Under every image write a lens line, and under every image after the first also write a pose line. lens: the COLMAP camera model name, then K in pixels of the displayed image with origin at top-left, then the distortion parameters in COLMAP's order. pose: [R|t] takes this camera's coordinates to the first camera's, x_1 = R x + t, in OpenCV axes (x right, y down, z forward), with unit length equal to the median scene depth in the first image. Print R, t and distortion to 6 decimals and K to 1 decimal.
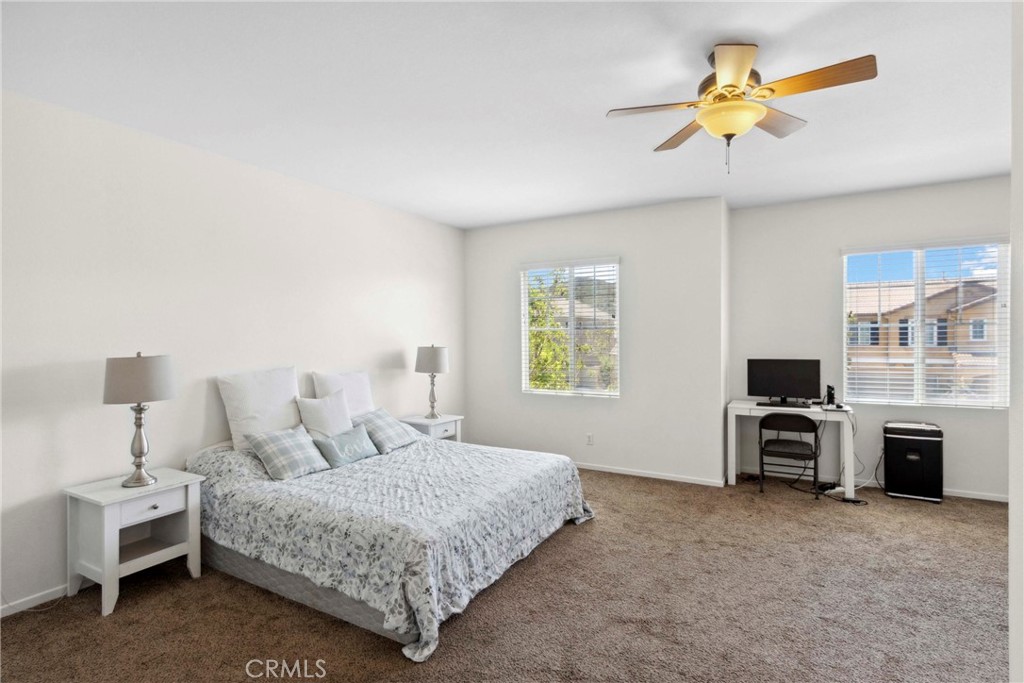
lens RADIAL K [[496.6, 0, 516.5], [0, 496.6, 338.7], [0, 0, 1]] dist [0.005971, -0.000387]
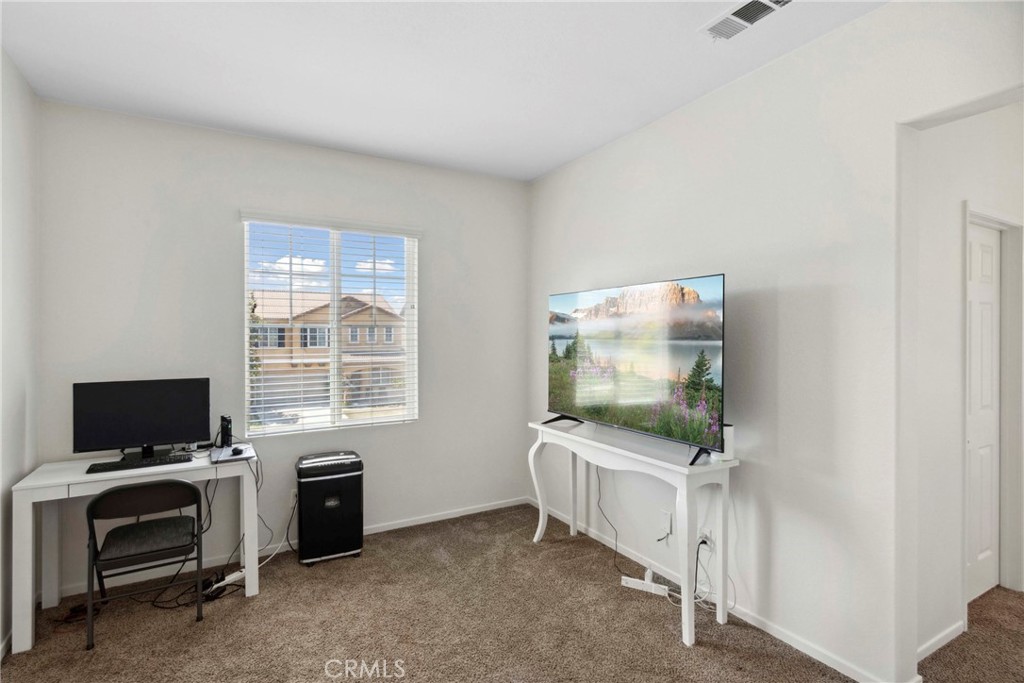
lens RADIAL K [[496.6, 0, 509.0], [0, 496.6, 338.6], [0, 0, 1]] dist [0.005971, -0.000387]
pose [[0.494196, 0.001850, 0.869348, 0.257921], [0.004595, 0.999978, -0.004740, -0.003018], [-0.869338, 0.006337, 0.494177, 0.369524]]
